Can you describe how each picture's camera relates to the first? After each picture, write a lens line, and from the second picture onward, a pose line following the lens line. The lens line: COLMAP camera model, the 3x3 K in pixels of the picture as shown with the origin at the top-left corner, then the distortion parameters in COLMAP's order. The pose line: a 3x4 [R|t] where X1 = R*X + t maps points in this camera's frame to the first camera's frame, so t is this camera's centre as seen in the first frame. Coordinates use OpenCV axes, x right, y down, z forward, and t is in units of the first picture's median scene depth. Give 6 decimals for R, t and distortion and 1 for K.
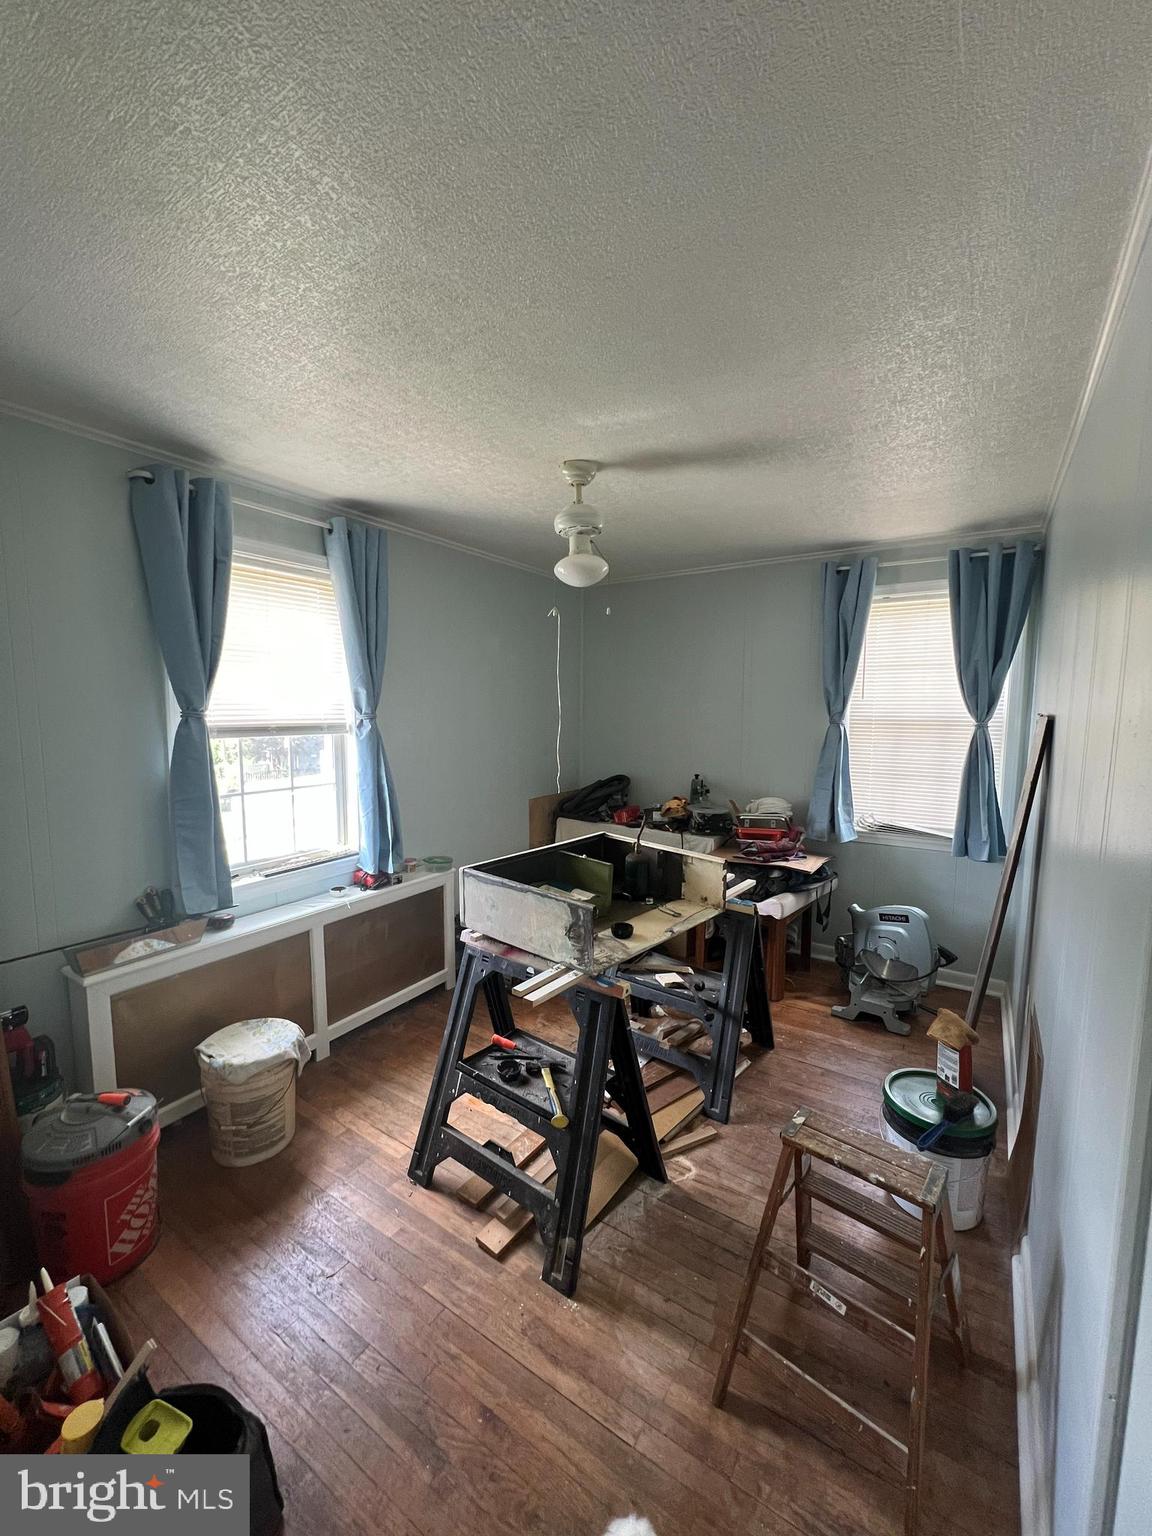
lens RADIAL K [[617.2, 0, 570.3], [0, 617.2, 767.4], [0, 0, 1]] dist [0.000720, 0.000483]
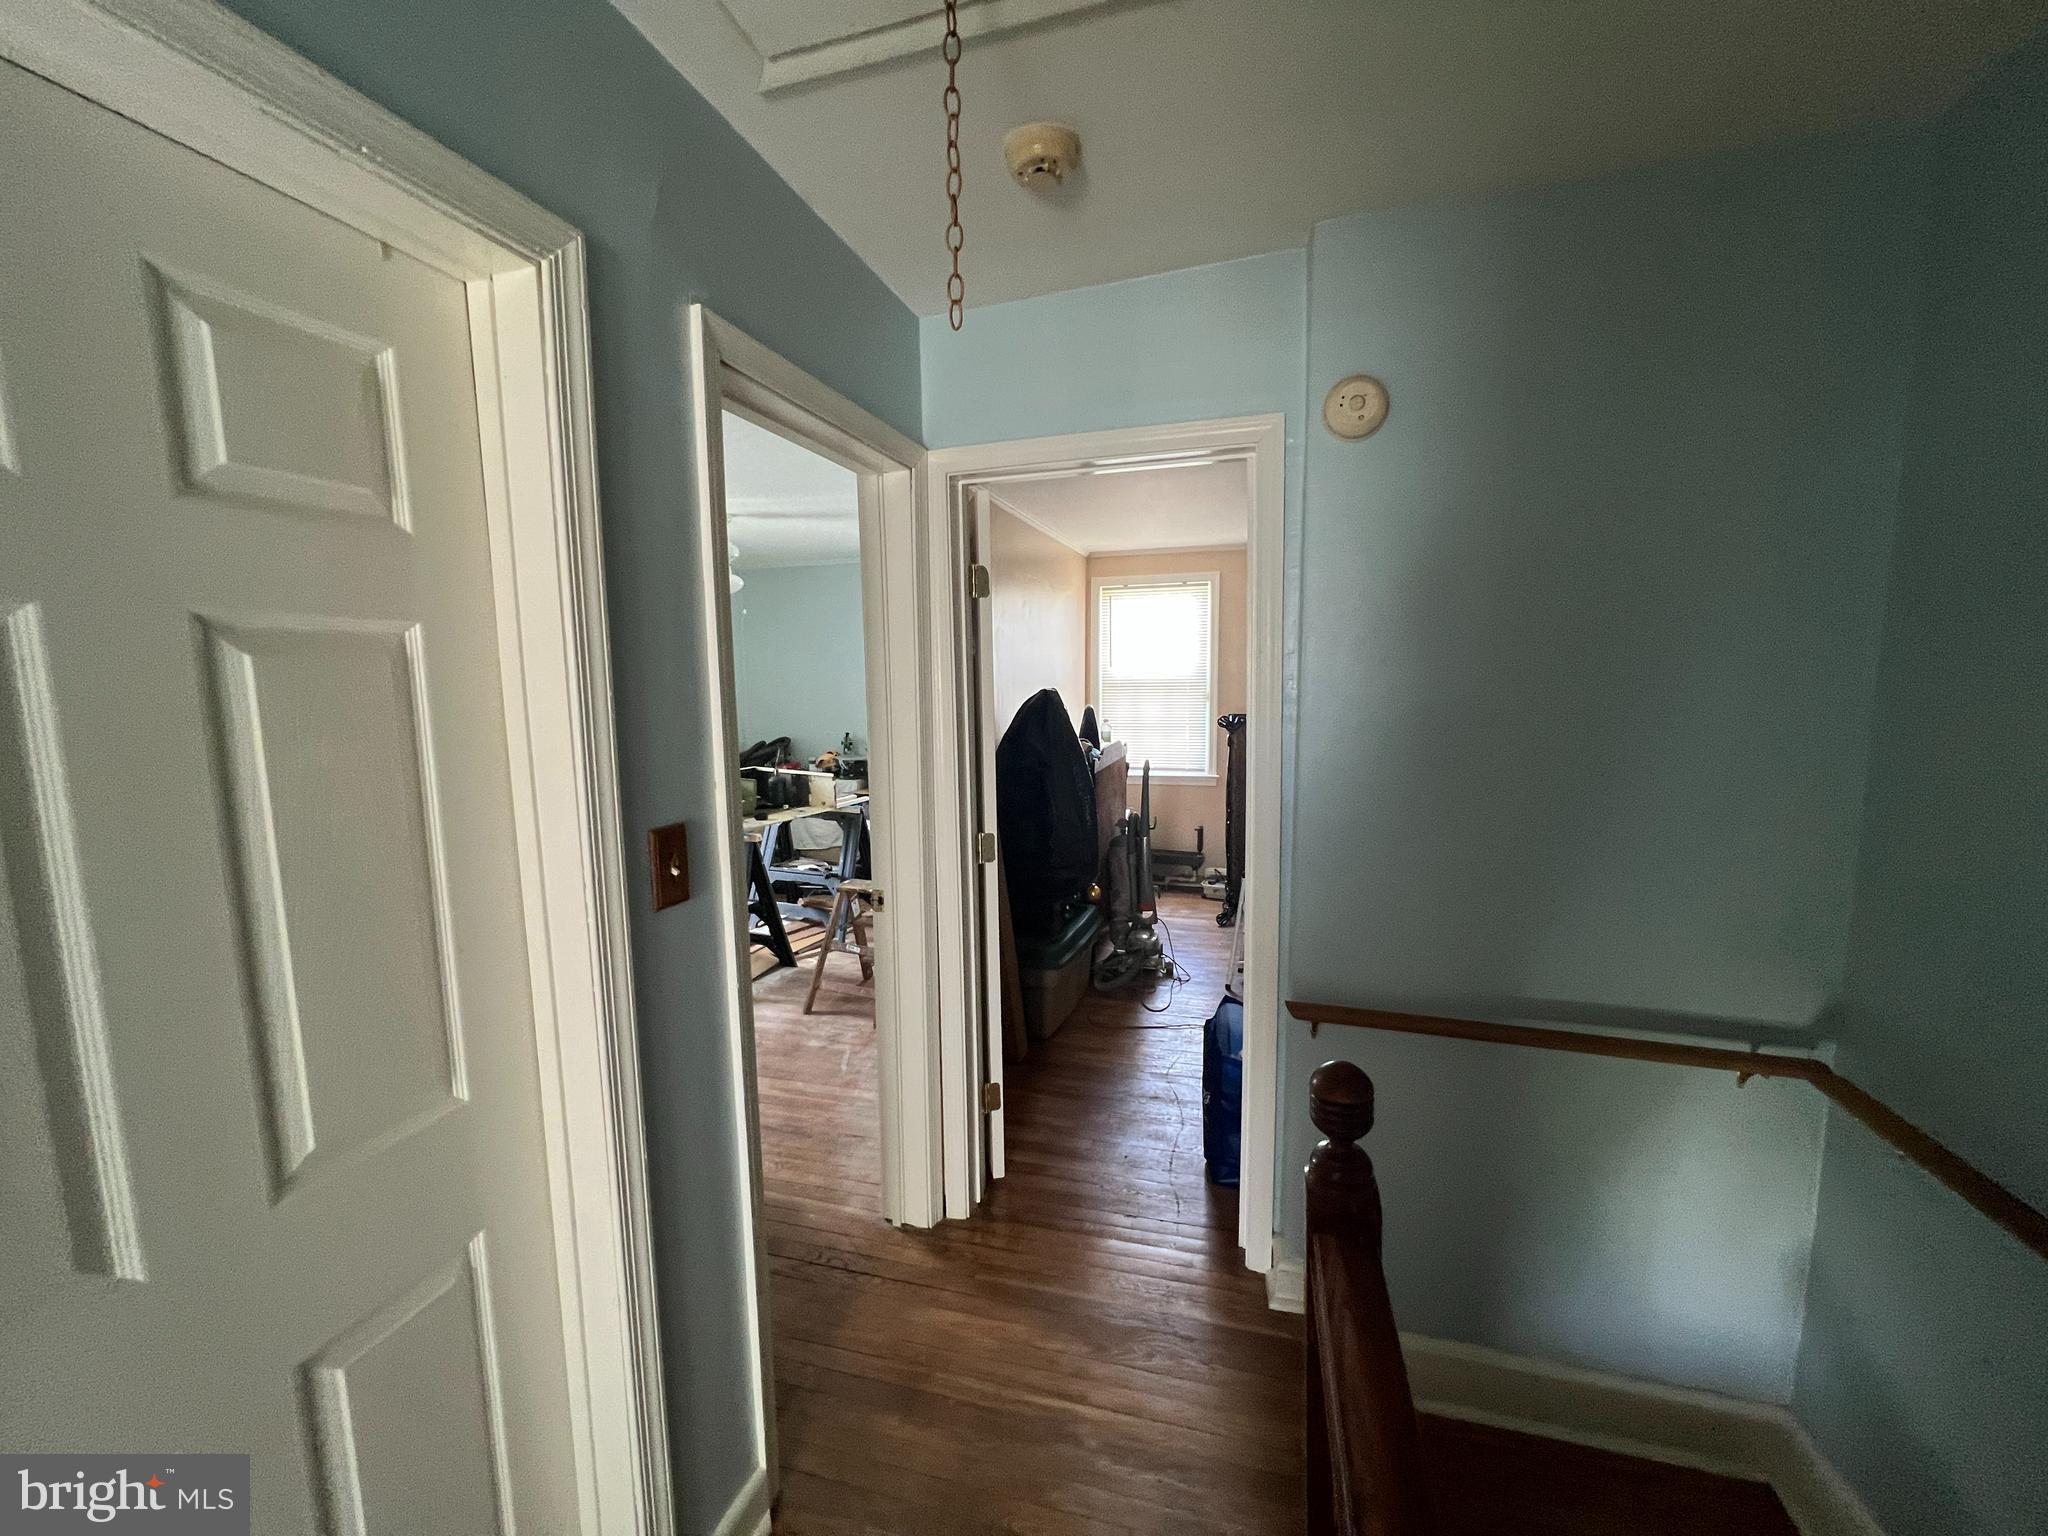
lens RADIAL K [[822.9, 0, 1019.5], [0, 822.9, 770.3], [0, 0, 1]] dist [0.000720, 0.000483]
pose [[0.954142, -0.048086, 0.295467, 0.083963], [0.043828, 0.998818, 0.021020, 0.111763], [-0.296129, -0.007106, 0.955122, -1.042852]]
